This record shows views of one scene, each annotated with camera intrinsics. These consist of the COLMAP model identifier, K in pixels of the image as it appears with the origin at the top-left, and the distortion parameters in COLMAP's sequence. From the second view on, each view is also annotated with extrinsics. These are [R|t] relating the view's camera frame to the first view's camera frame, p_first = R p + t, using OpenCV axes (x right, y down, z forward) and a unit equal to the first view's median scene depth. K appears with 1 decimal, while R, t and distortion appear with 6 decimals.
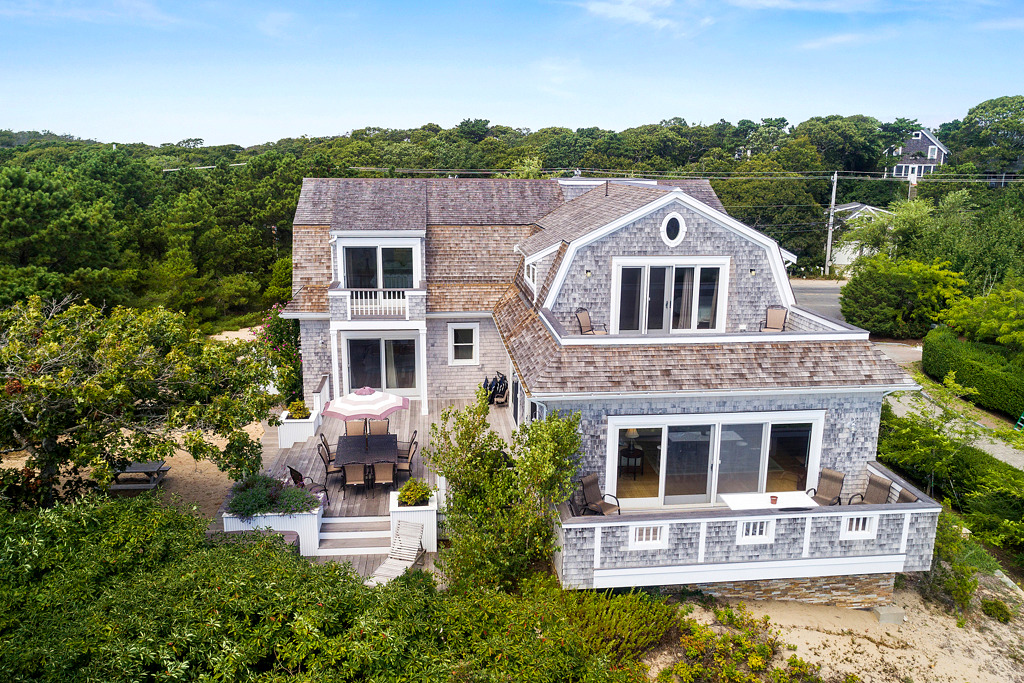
lens RADIAL K [[790.2, 0, 512.0], [0, 790.2, 341.5], [0, 0, 1]] dist [-0.015334, -0.006030]
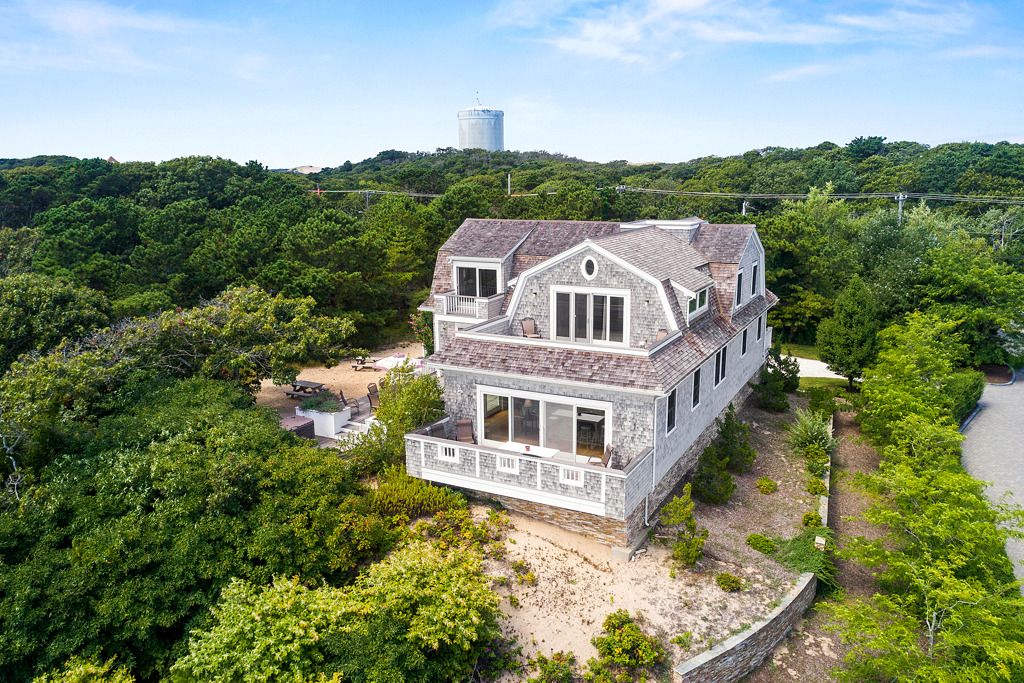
lens RADIAL K [[790.2, 0, 512.0], [0, 790.2, 341.5], [0, 0, 1]] dist [-0.015334, -0.006030]
pose [[0.826291, 0.104100, -0.553540, 0.881482], [-0.109236, 0.993730, 0.023821, -0.030538], [0.552549, 0.040783, 0.832482, -0.237865]]
